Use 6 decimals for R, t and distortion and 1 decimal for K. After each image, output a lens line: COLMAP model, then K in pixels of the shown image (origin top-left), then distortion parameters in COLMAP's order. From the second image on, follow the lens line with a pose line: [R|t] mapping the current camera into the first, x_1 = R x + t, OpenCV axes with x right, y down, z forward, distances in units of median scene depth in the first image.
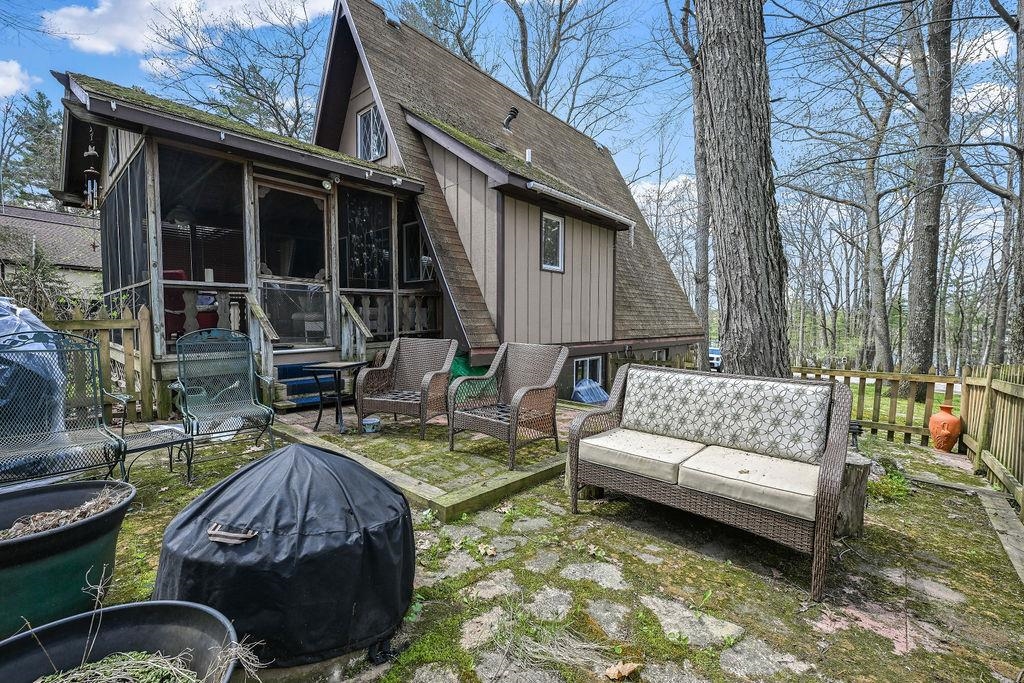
lens RADIAL K [[431.2, 0, 512.0], [0, 431.2, 341.5], [0, 0, 1]] dist [-0.002056, -0.000263]
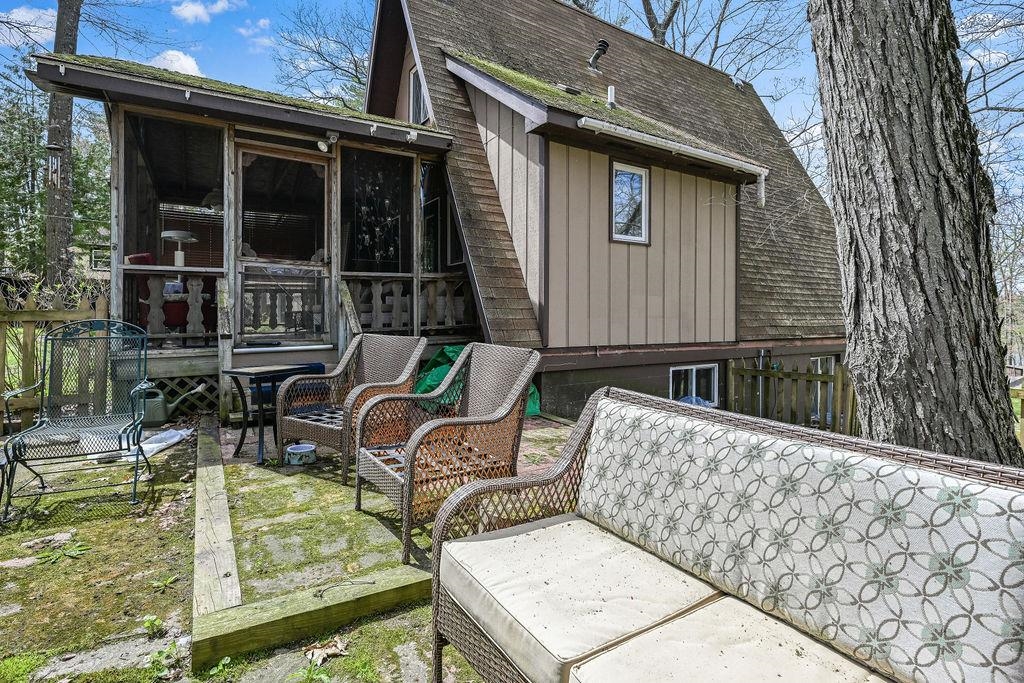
lens RADIAL K [[498.6, 0, 512.2], [0, 498.6, 313.7], [0, 0, 1]] dist [-0.001043, -0.000099]
pose [[0.959743, -0.001154, -0.280876, 0.175302], [-0.013548, 0.998637, -0.050397, -0.002819], [0.280551, 0.052173, 0.958420, 0.203985]]
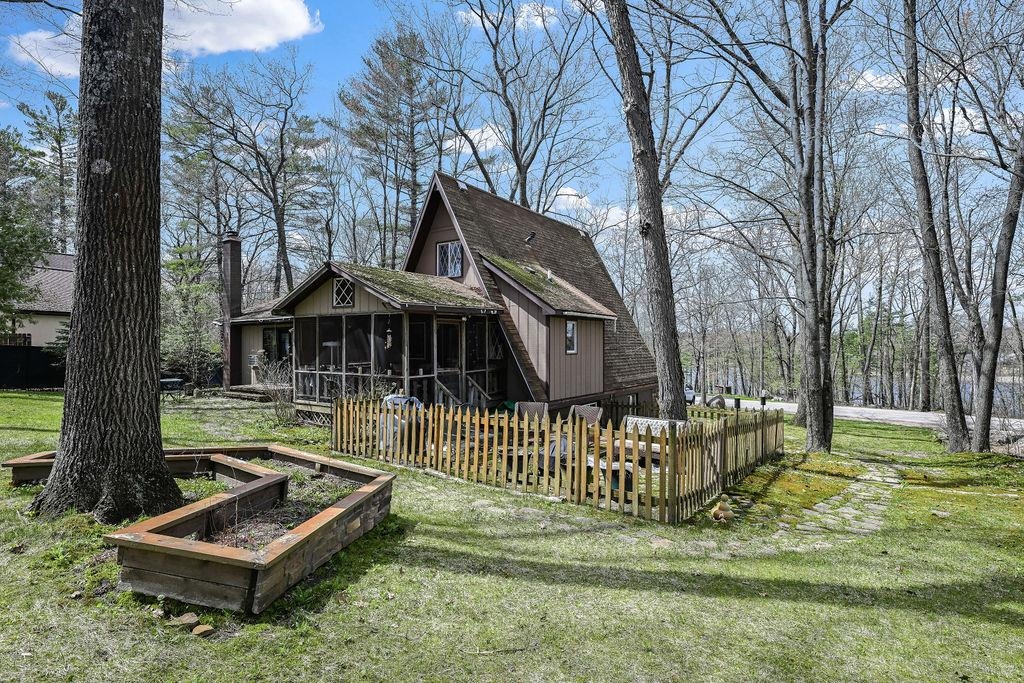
lens RADIAL K [[501.4, 0, 512.0], [0, 501.4, 341.5], [0, 0, 1]] dist [0.000050, 0.000423]
pose [[0.994213, -0.000451, 0.107425, -0.445103], [0.006436, 0.998445, -0.055371, -0.134911], [-0.107233, 0.055742, 0.992670, -1.182762]]
